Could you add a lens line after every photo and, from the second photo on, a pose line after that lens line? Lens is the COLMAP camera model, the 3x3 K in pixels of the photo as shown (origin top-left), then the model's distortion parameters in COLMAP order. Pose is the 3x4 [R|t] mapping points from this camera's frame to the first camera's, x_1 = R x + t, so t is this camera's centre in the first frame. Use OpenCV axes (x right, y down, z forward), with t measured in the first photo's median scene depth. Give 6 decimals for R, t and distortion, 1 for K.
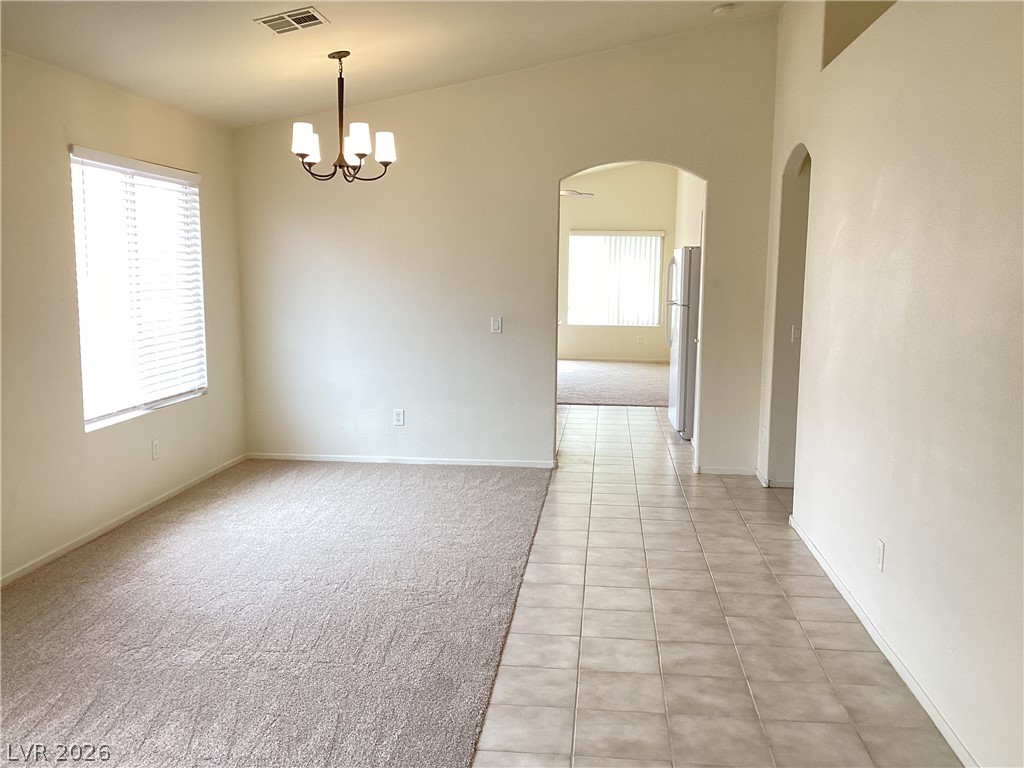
lens RADIAL K [[920.1, 0, 508.8], [0, 920.1, 374.1], [0, 0, 1]] dist [0.100971, -0.177243]
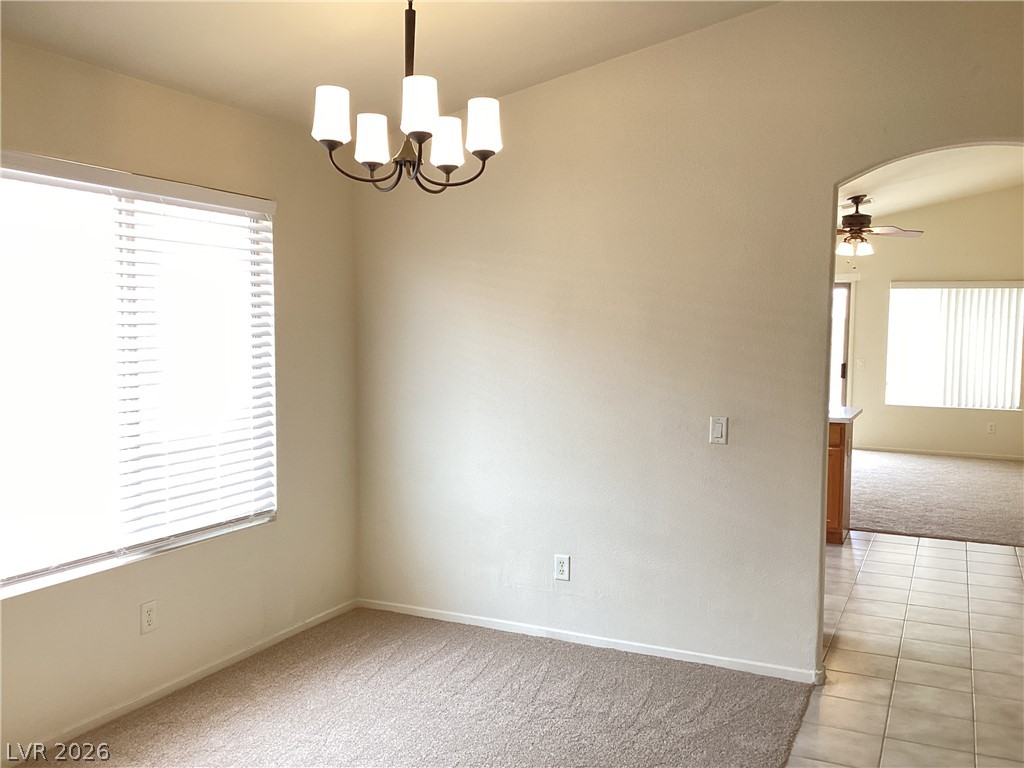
lens RADIAL K [[920.1, 0, 507.0], [0, 920.1, 391.0], [0, 0, 1]] dist [0.100971, -0.177243]
pose [[0.942902, 0.022338, -0.332322, 0.061005], [-0.037967, 0.998453, -0.040611, -0.053128], [0.330900, 0.050910, 0.942291, 0.415362]]
